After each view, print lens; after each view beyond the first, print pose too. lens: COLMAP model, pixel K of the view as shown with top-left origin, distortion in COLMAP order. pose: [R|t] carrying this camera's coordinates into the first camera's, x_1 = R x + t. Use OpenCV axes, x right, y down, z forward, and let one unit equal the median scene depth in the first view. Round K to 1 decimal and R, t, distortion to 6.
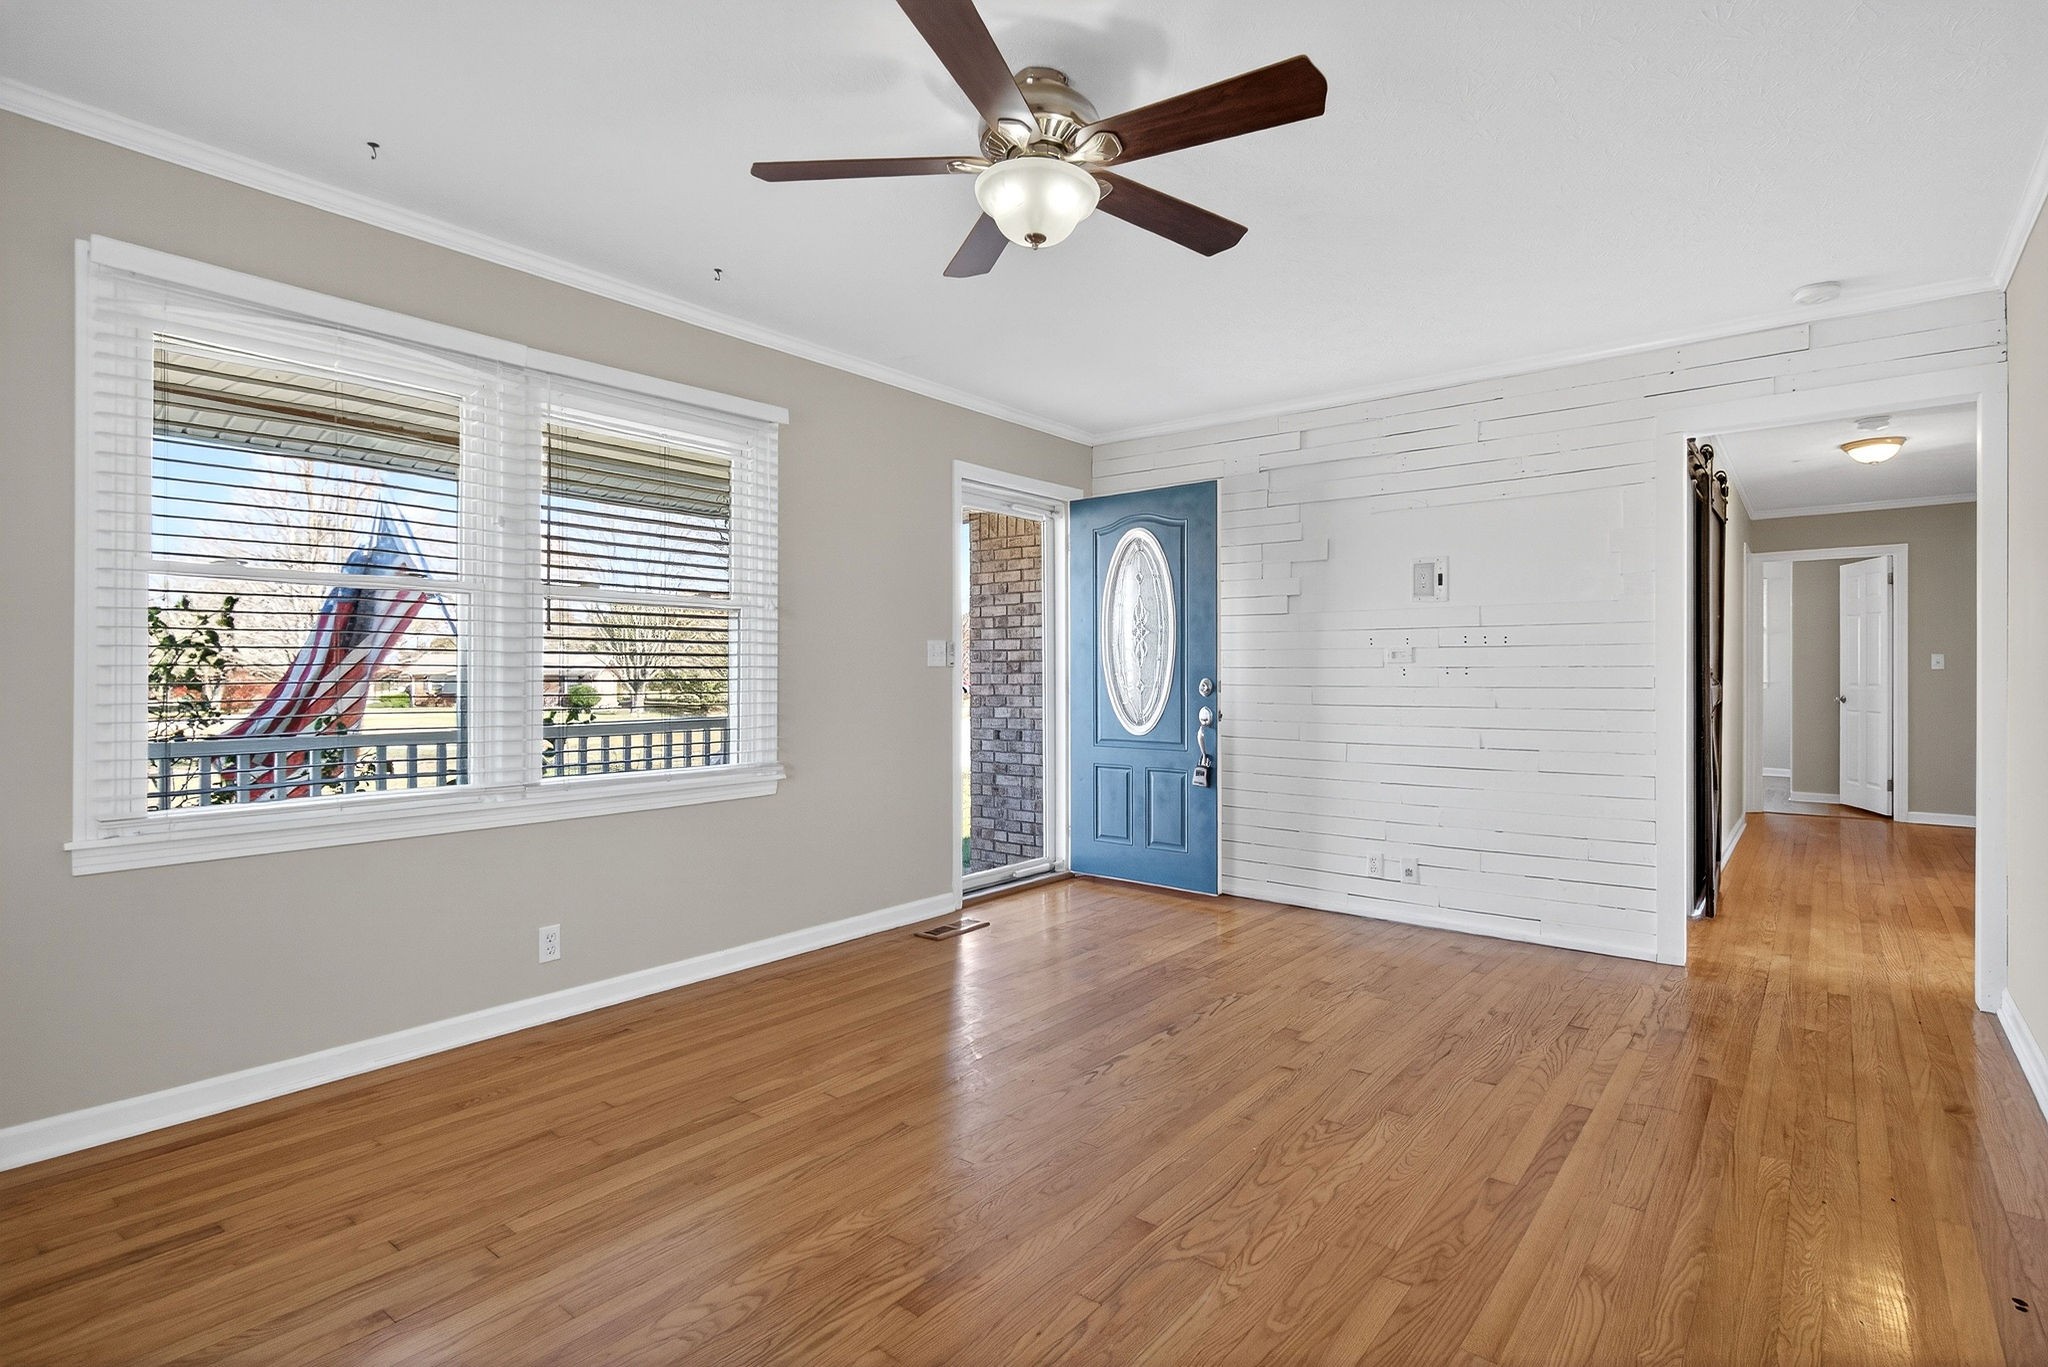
lens RADIAL K [[1009.0, 0, 1025.9], [0, 1009.0, 680.9], [0, 0, 1]] dist [0.006453, 0.000542]
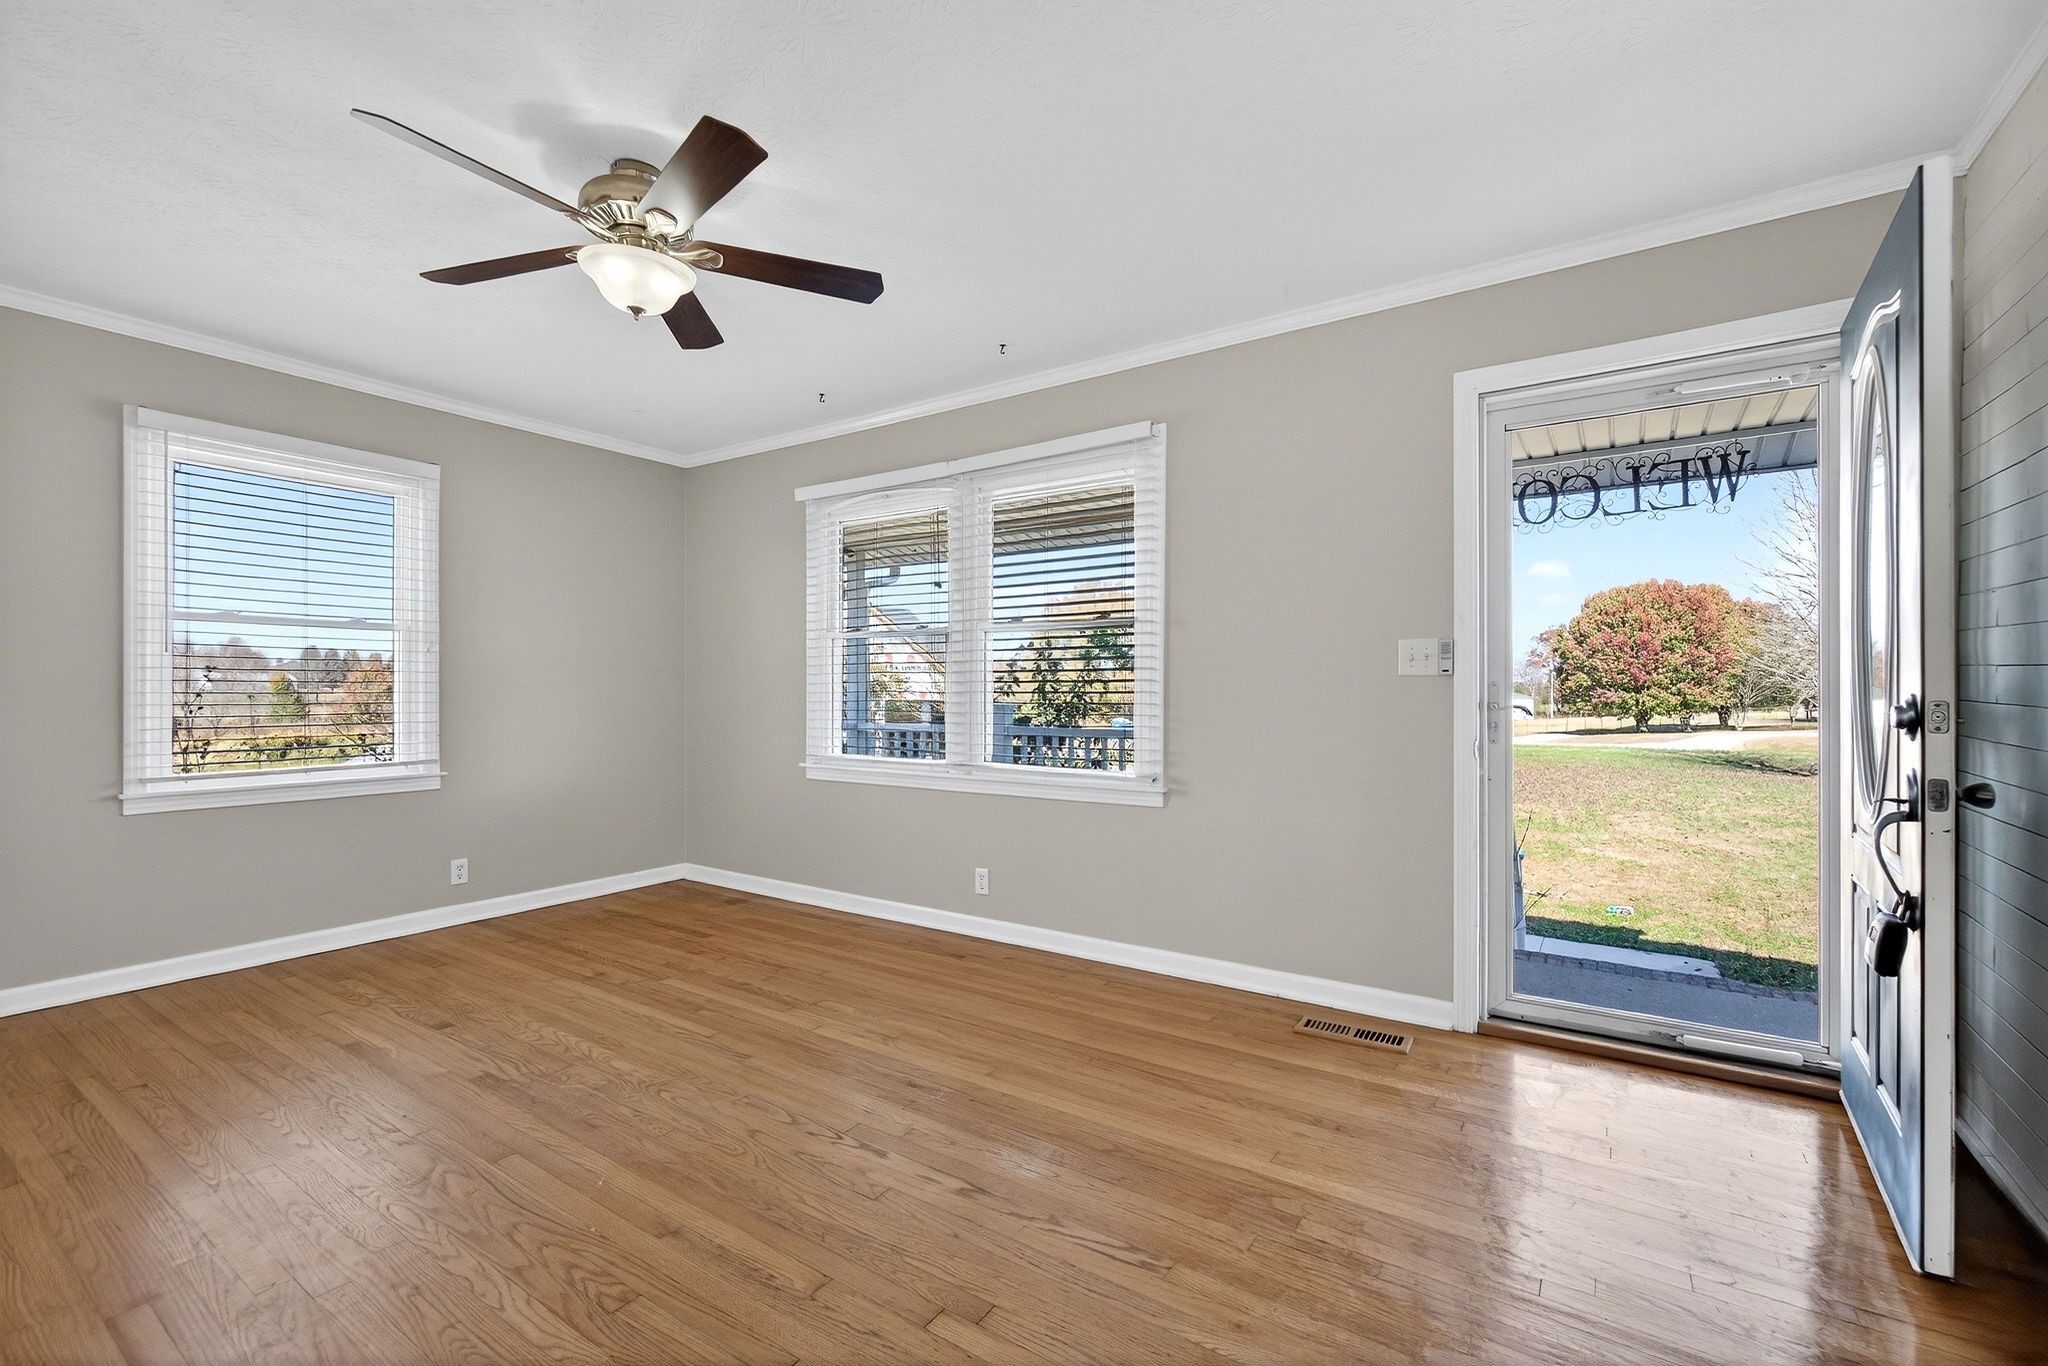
lens RADIAL K [[895.2, 0, 1028.4], [0, 895.2, 687.8], [0, 0, 1]] dist [-0.003596, -0.000295]
pose [[0.067553, -0.003824, -0.997708, 0.779211], [-0.006383, 0.999971, -0.004265, -0.000834], [0.997695, 0.006657, 0.067527, 1.009100]]
